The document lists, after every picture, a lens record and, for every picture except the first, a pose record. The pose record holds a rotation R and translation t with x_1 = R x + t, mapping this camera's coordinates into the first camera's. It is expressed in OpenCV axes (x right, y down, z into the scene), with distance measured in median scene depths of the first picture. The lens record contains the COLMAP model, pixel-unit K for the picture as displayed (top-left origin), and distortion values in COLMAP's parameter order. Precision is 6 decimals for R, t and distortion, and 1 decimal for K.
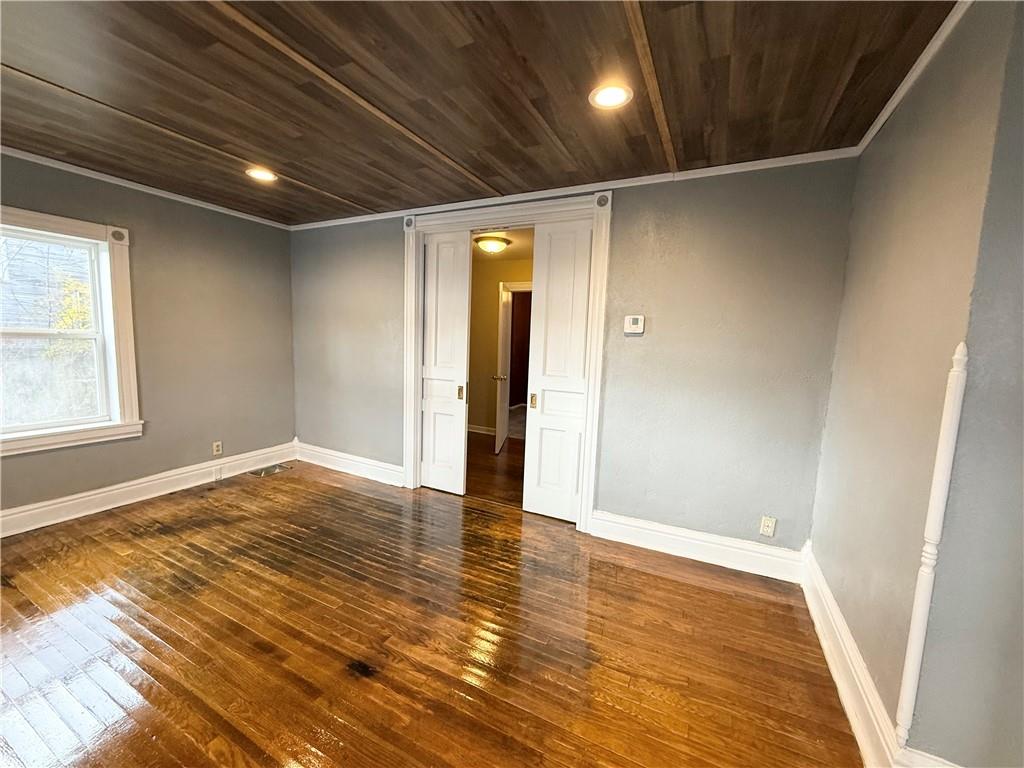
lens RADIAL K [[409.5, 0, 509.9], [0, 409.5, 384.3], [0, 0, 1]] dist [0.000761, 0.000006]
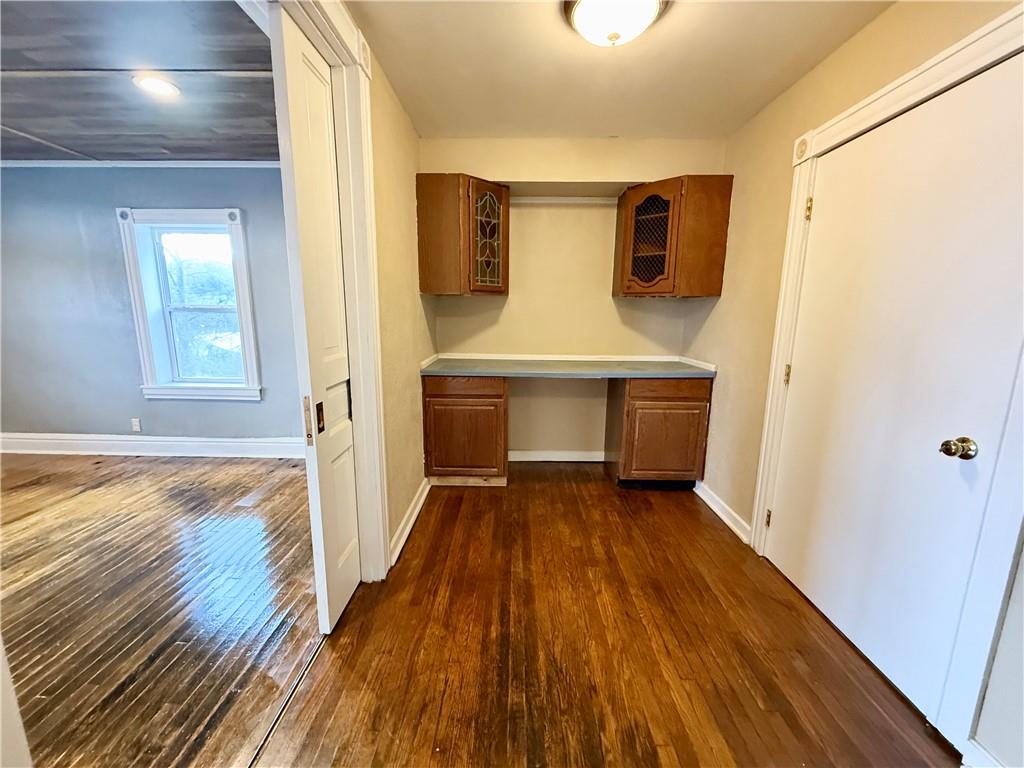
lens RADIAL K [[409.5, 0, 509.9], [0, 409.5, 384.3], [0, 0, 1]] dist [0.000761, 0.000006]
pose [[0.433437, 0.132044, -0.891458, 0.396656], [-0.094442, 0.990416, 0.100783, -0.098791], [0.896222, 0.040508, 0.441753, 1.194142]]
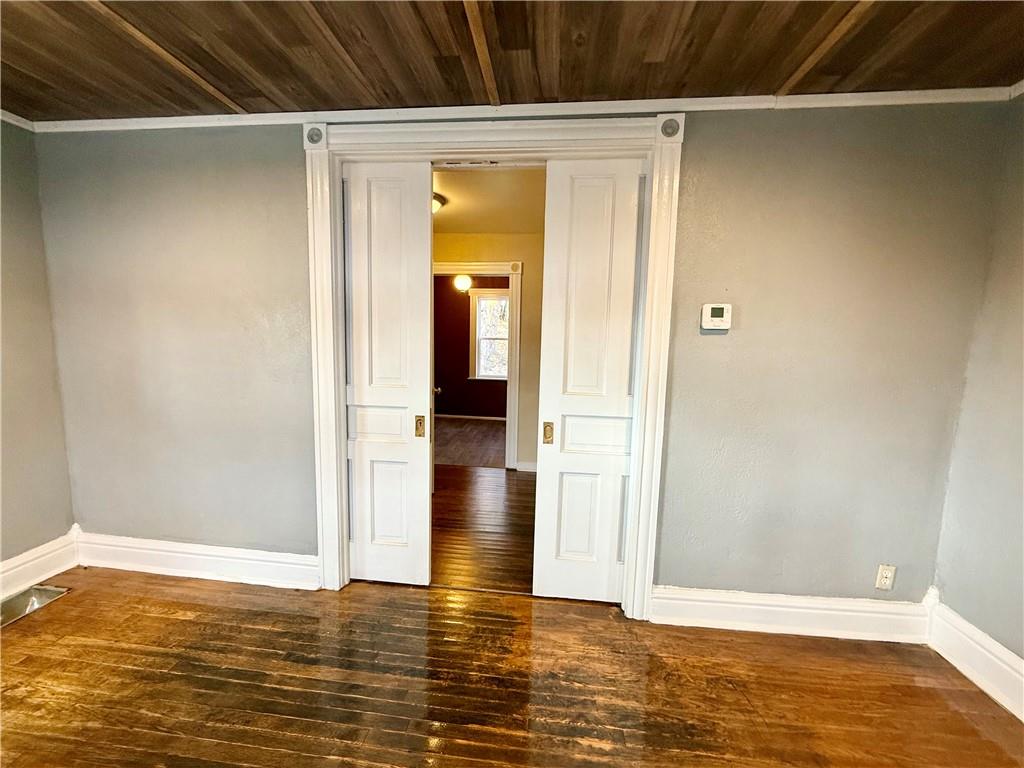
lens RADIAL K [[409.3, 0, 512.0], [0, 409.3, 384.0], [0, 0, 1]] dist [0.000887, -0.000079]
pose [[0.935763, -0.052062, 0.348766, -0.240970], [0.047577, 0.998638, 0.021419, -0.059345], [-0.349406, -0.003450, 0.936965, 0.435235]]
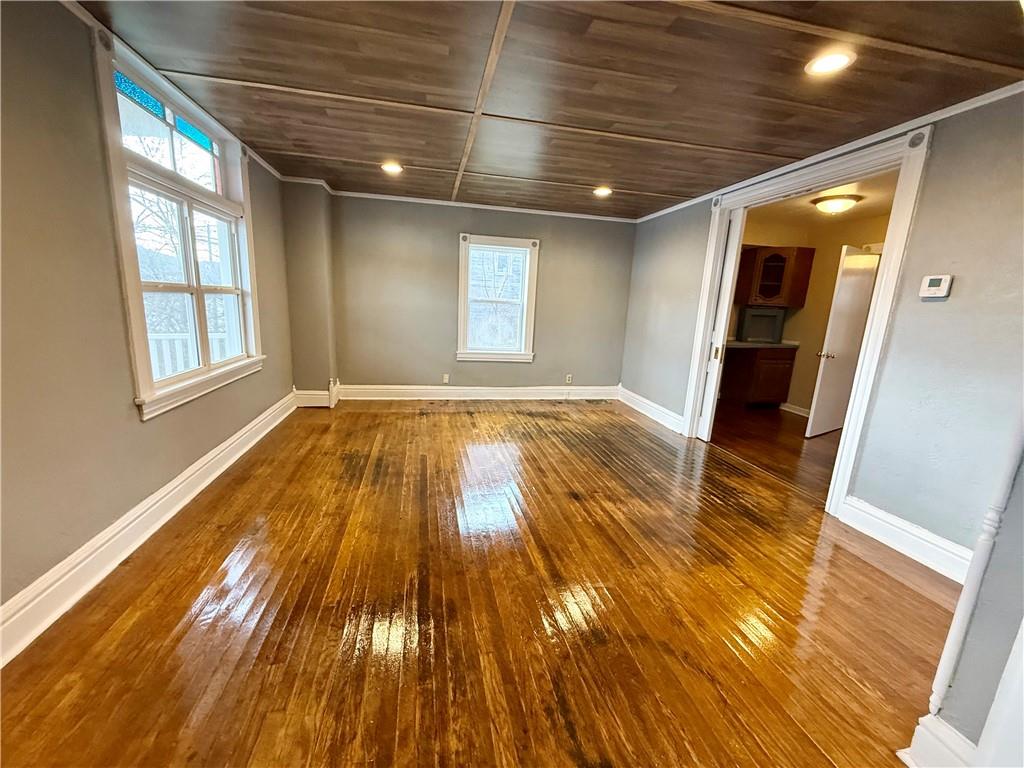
lens RADIAL K [[409.5, 0, 509.9], [0, 409.5, 384.3], [0, 0, 1]] dist [0.000761, 0.000006]
pose [[0.624122, 0.151907, -0.766418, 0.394662], [-0.112982, 0.988155, 0.103851, 0.053747], [0.773115, 0.021776, 0.633892, -0.164118]]
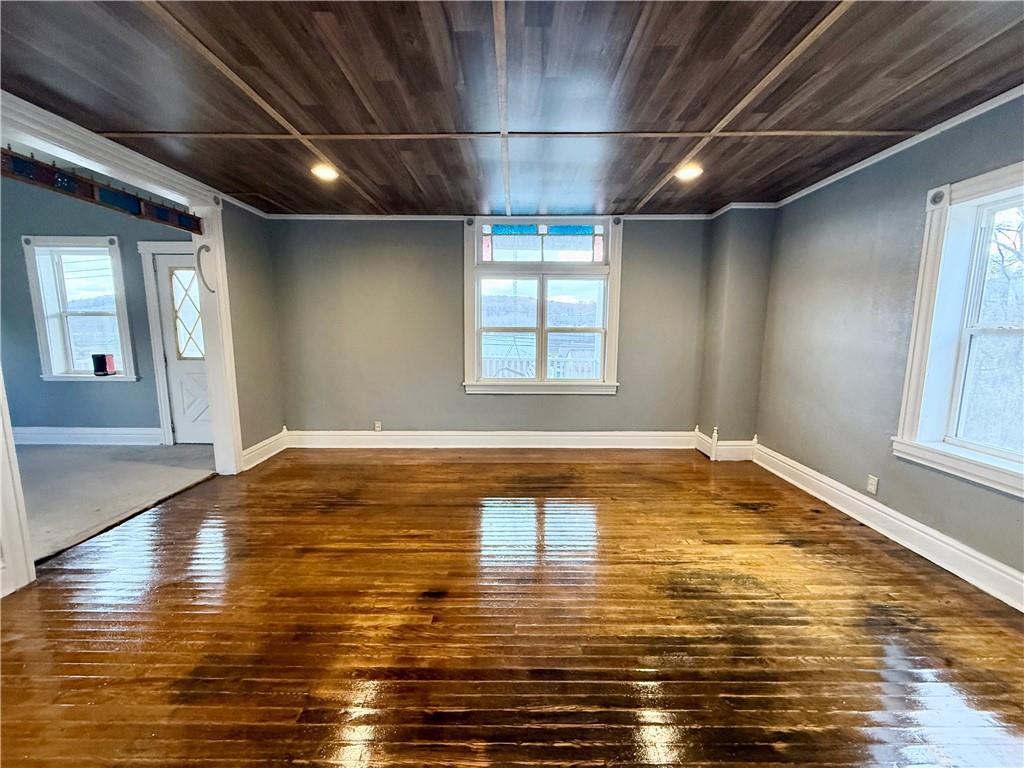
lens RADIAL K [[409.5, 0, 509.9], [0, 409.5, 384.3], [0, 0, 1]] dist [0.000761, 0.000006]
pose [[-0.895914, 0.024337, -0.443561, -0.025644], [-0.081865, 0.972352, 0.218702, -0.102358], [0.436619, 0.232250, -0.869151, 1.132082]]
